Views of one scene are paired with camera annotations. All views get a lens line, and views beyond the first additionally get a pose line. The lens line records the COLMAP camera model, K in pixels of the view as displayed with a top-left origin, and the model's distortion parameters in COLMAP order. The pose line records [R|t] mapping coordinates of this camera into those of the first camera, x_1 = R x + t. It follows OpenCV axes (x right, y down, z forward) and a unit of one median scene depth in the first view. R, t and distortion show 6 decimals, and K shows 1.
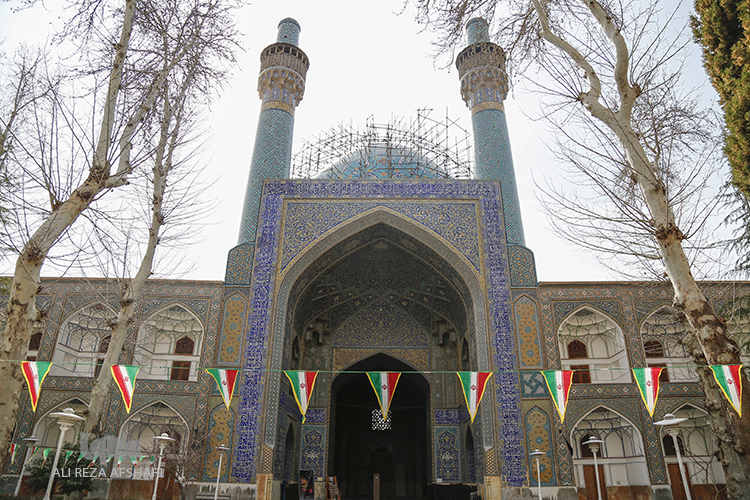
lens RADIAL K [[521.8, 0, 375.0], [0, 521.8, 250.0], [0, 0, 1]] dist [-0.078916, -0.000158]
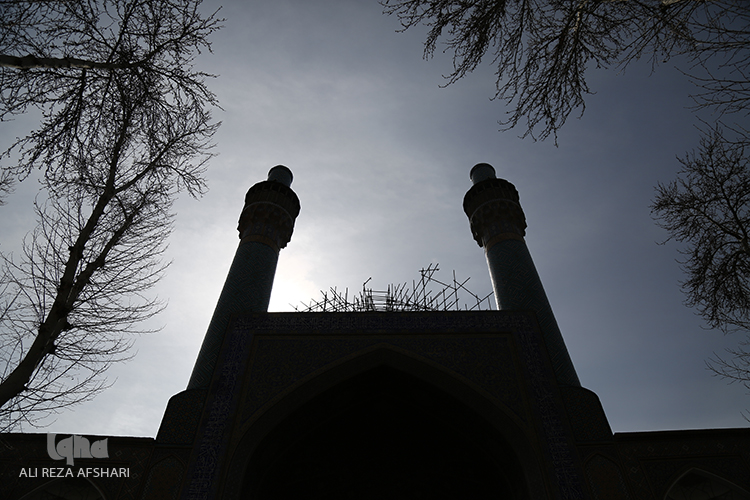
lens RADIAL K [[521.8, 0, 375.0], [0, 521.8, 250.0], [0, 0, 1]] dist [-0.078916, -0.000158]
pose [[0.999952, -0.008751, 0.004299, -0.001525], [0.009748, 0.907632, -0.419654, 0.095175], [-0.000230, 0.419676, 0.907674, 0.228509]]
